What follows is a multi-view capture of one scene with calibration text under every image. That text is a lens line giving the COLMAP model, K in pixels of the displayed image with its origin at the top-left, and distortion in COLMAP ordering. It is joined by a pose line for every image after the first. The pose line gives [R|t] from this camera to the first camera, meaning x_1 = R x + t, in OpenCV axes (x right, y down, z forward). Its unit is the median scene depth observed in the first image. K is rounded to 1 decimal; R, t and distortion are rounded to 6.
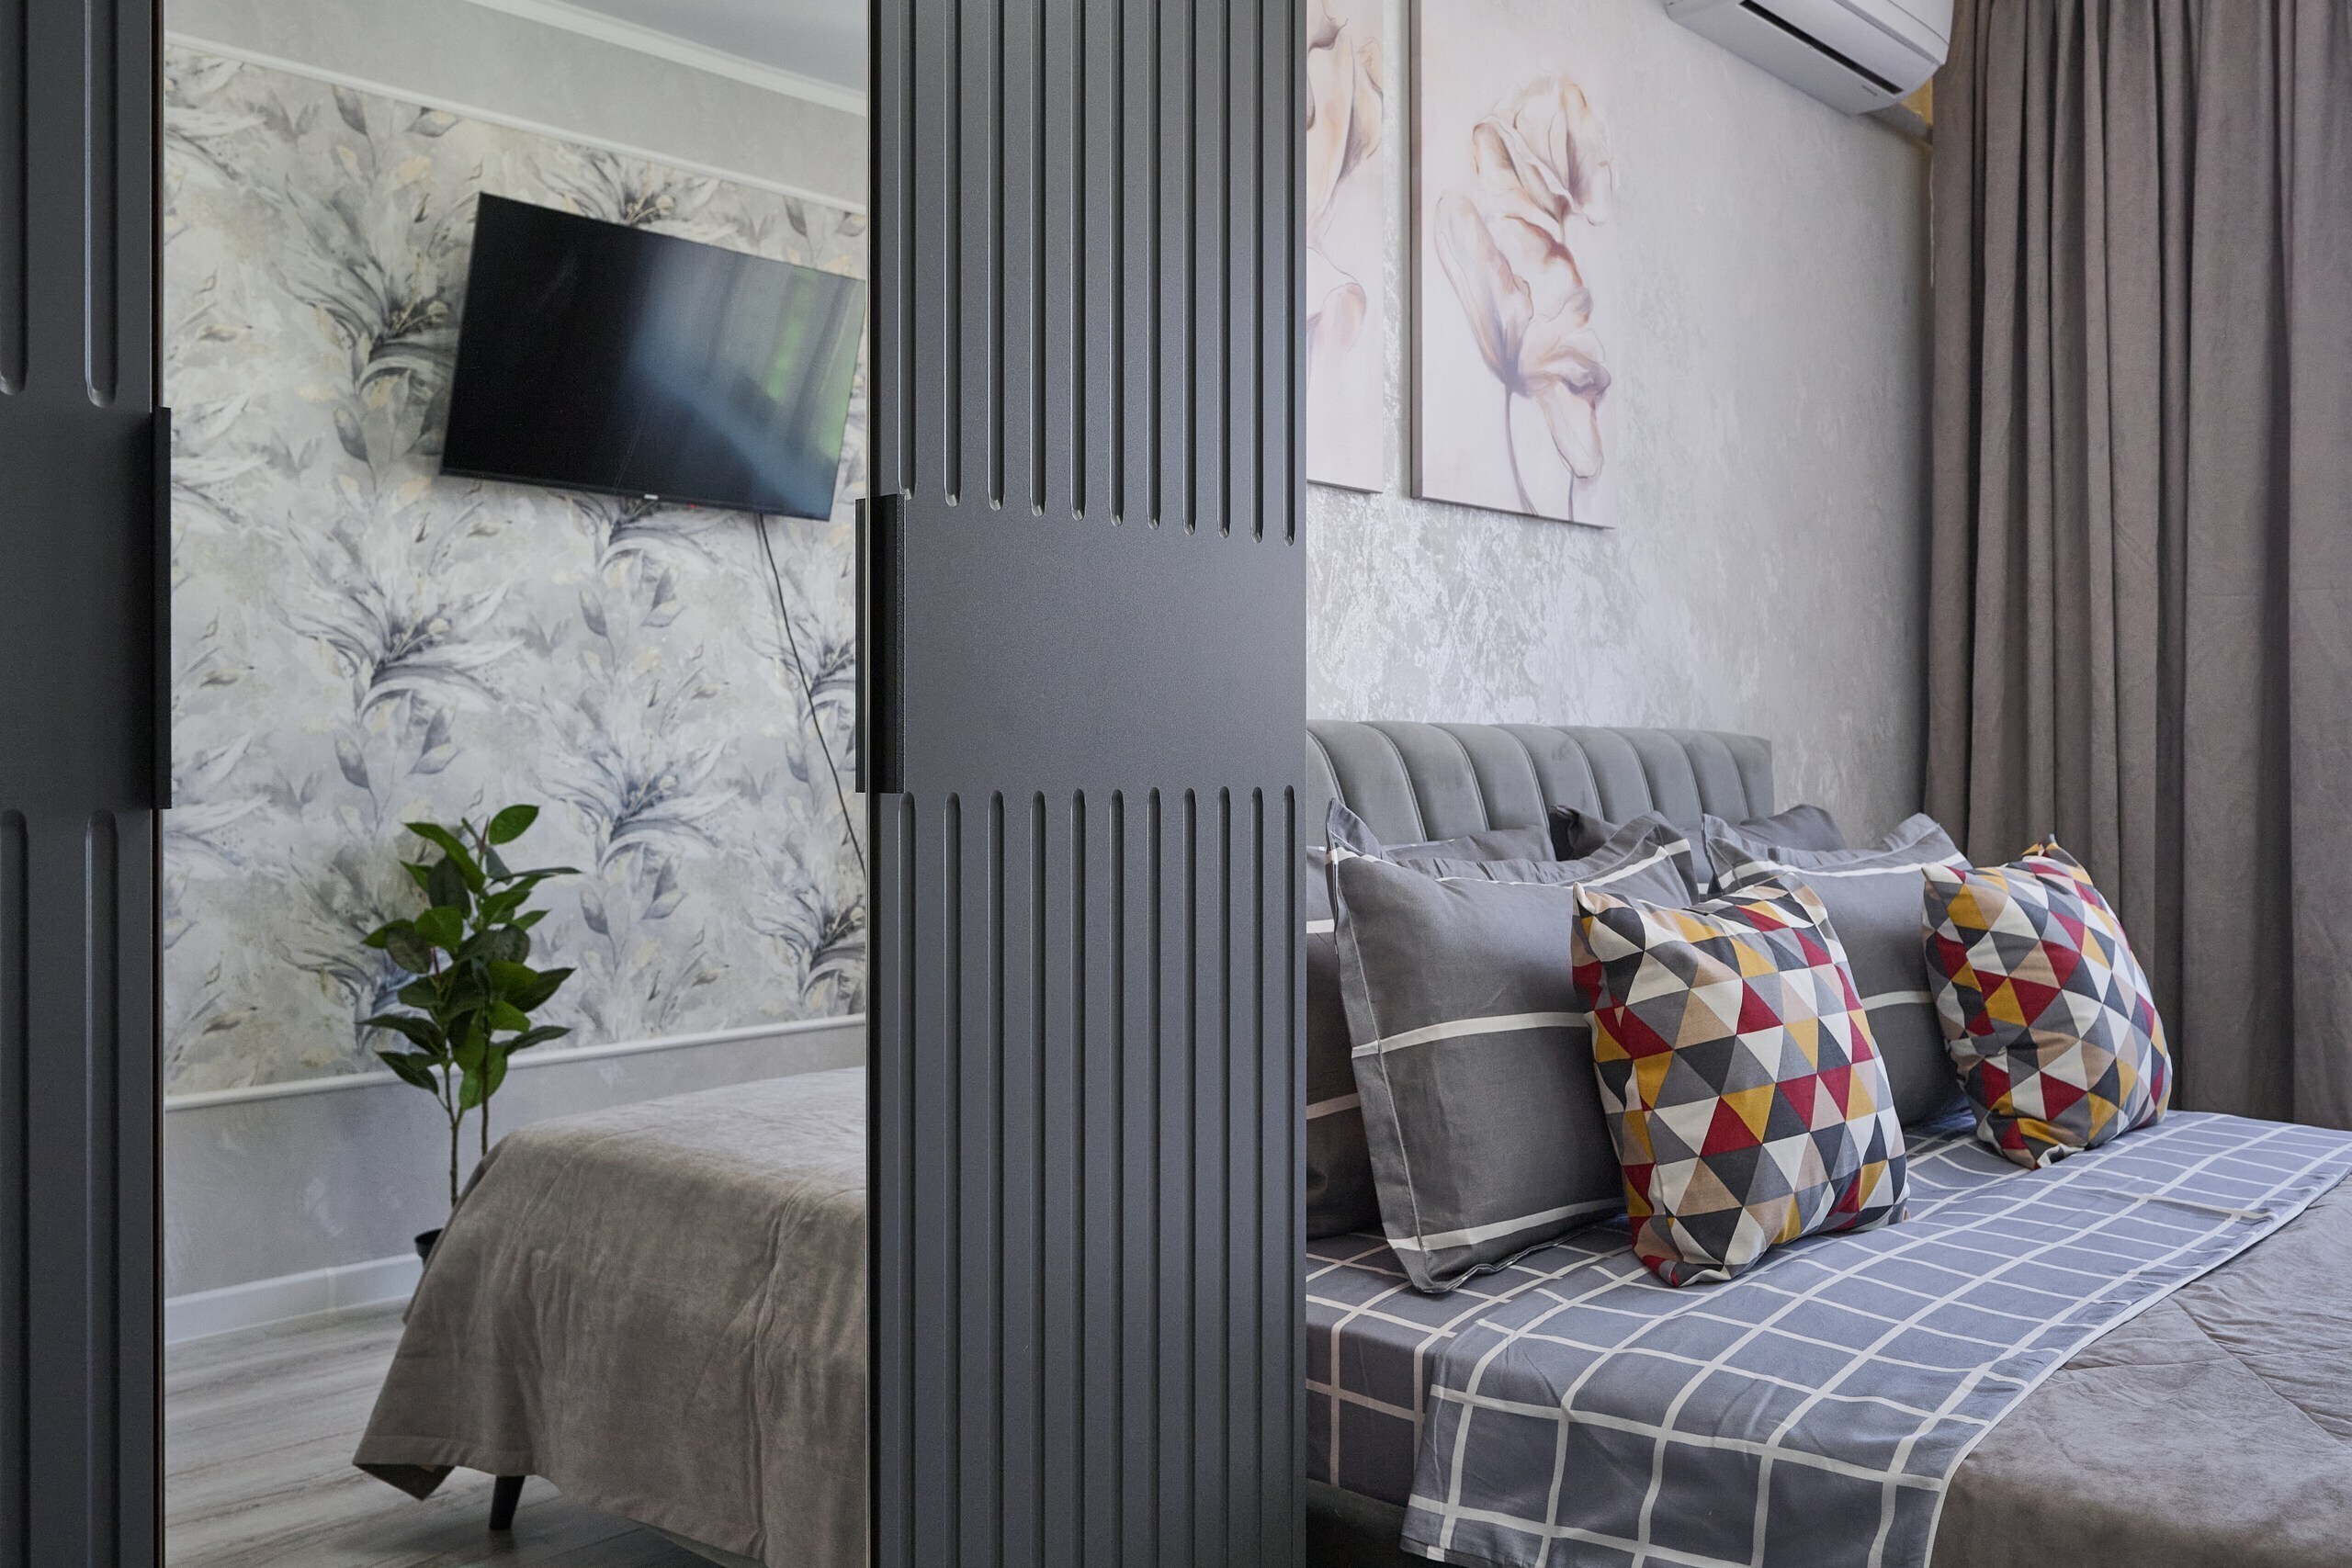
lens RADIAL K [[2008.0, 0, 1175.4], [0, 2008.0, 757.6], [0, 0, 1]] dist [0.001718, 0.000200]
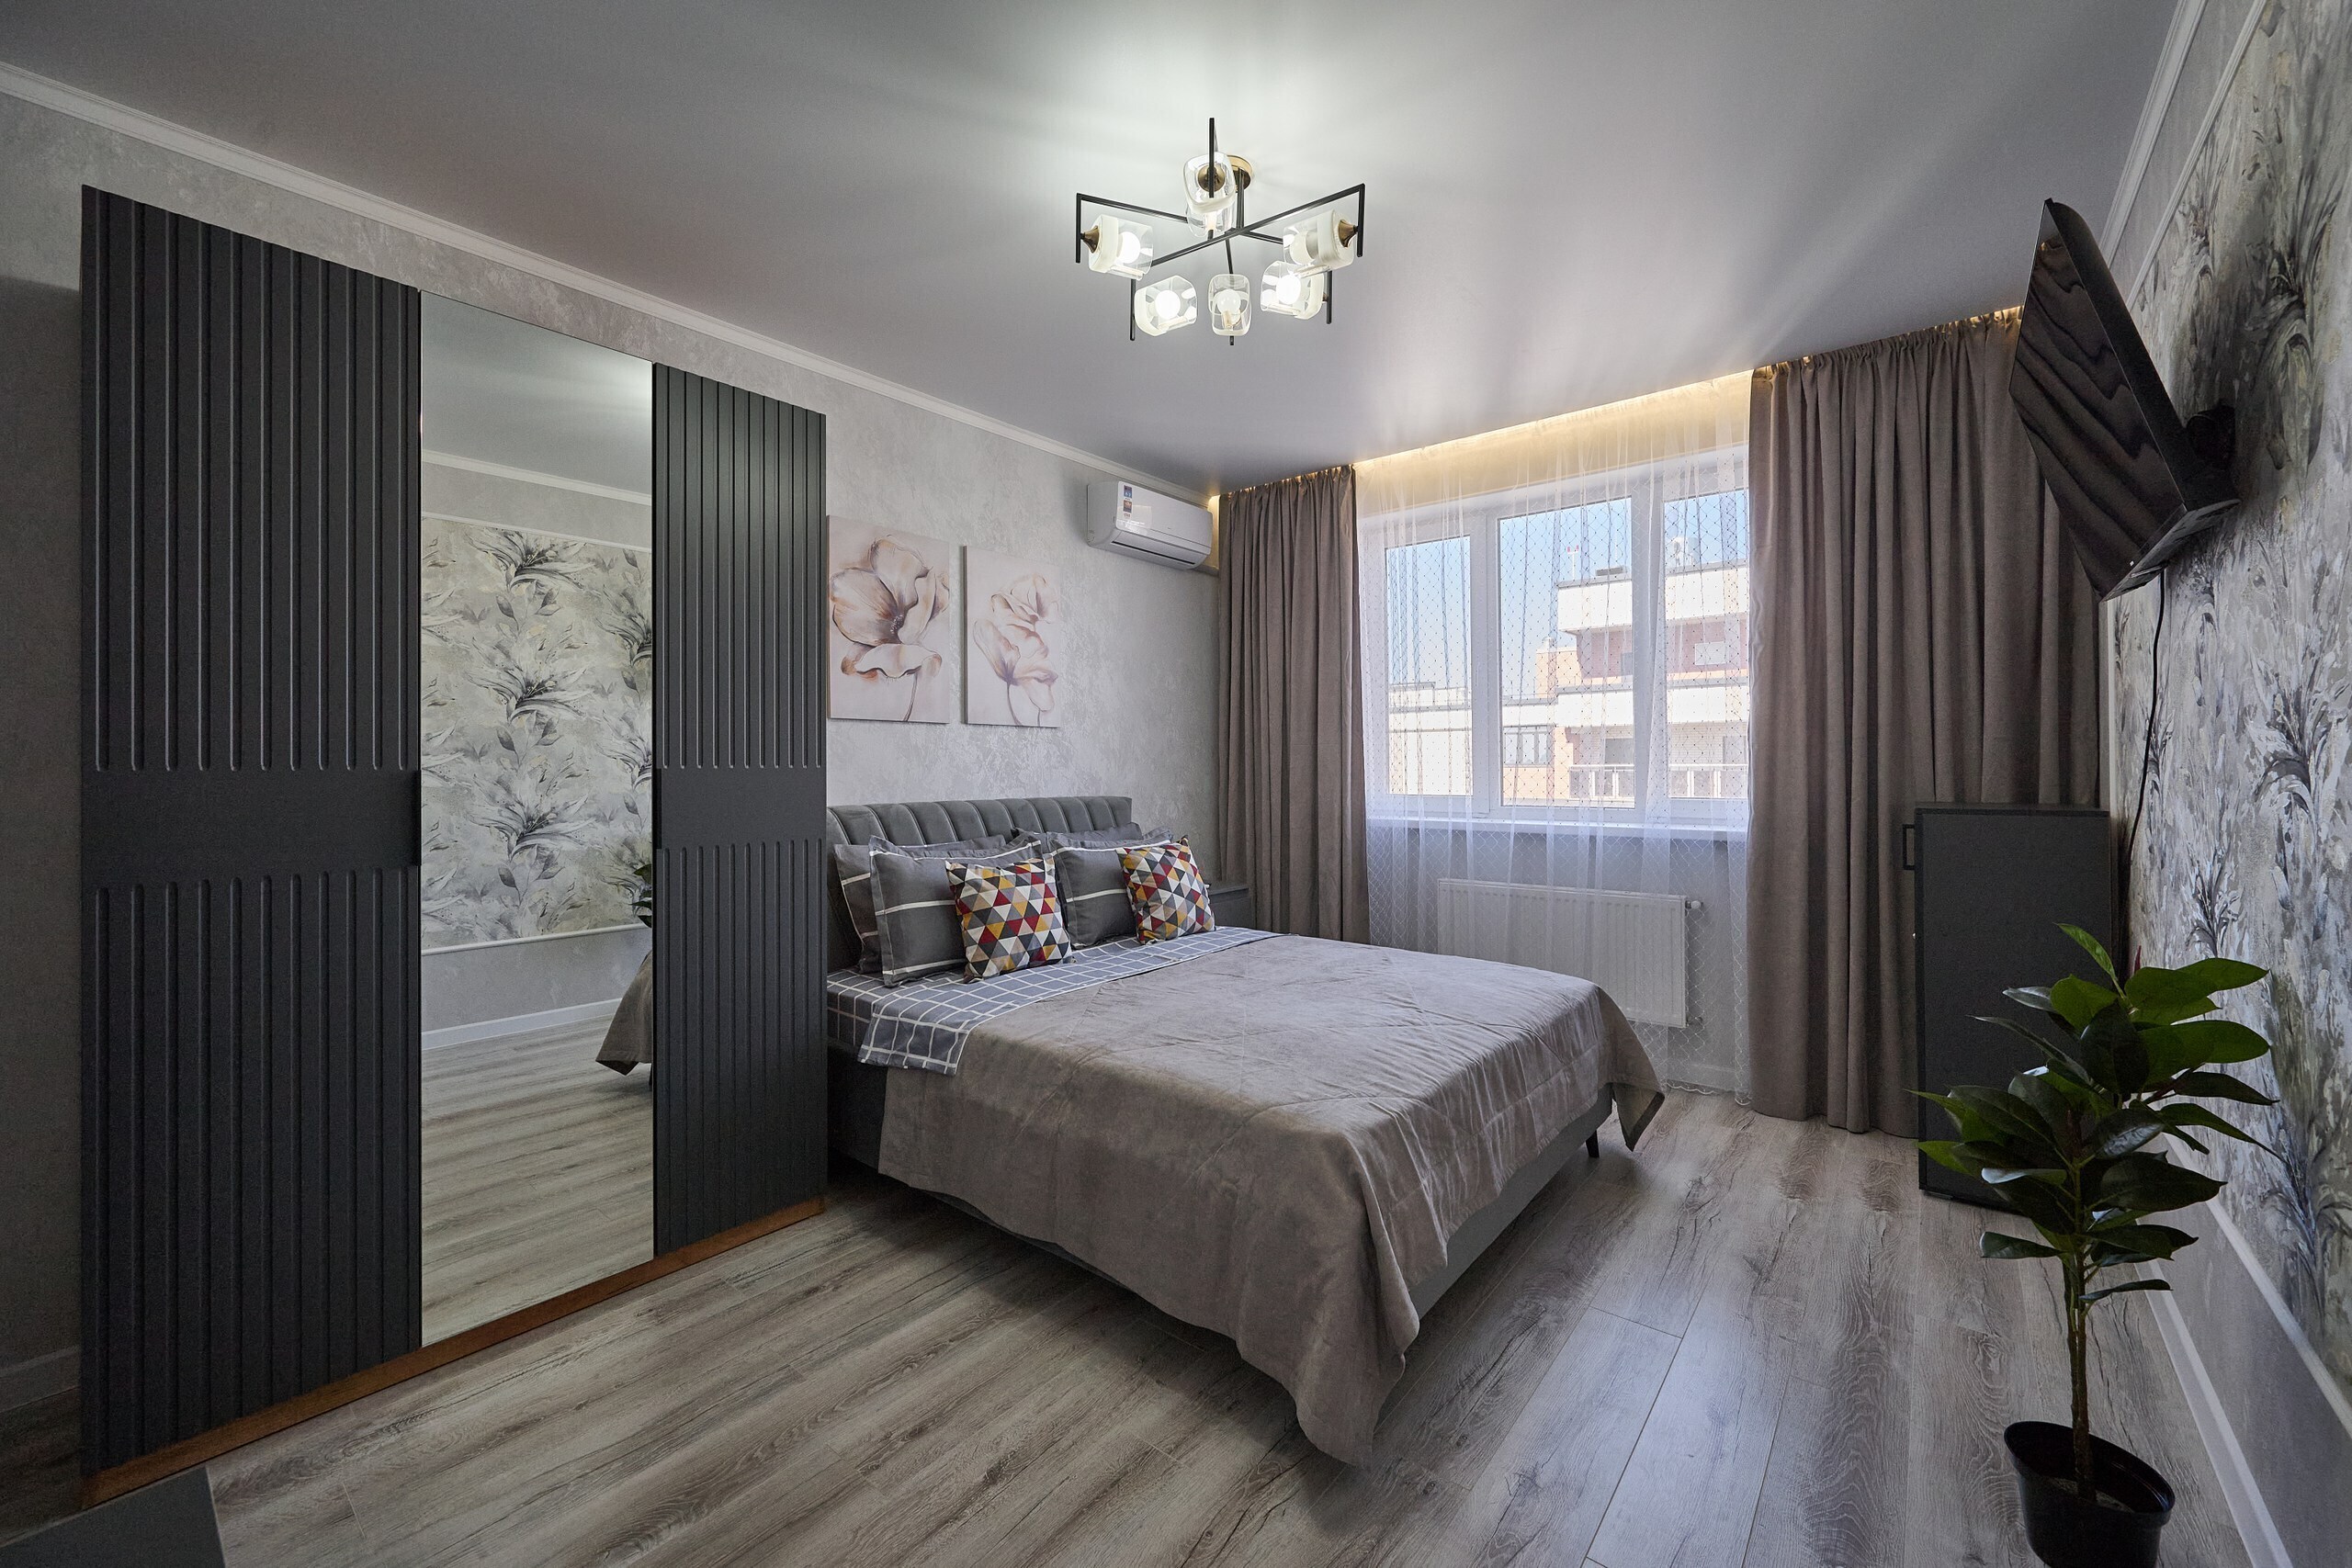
lens RADIAL K [[923.4, 0, 1186.0], [0, 923.4, 758.8], [0, 0, 1]] dist [-0.000230, 0.000059]
pose [[0.998060, -0.004469, 0.062093, 0.478055], [0.005118, 0.999934, -0.010308, -0.082616], [-0.062043, 0.010605, 0.998017, -0.503638]]
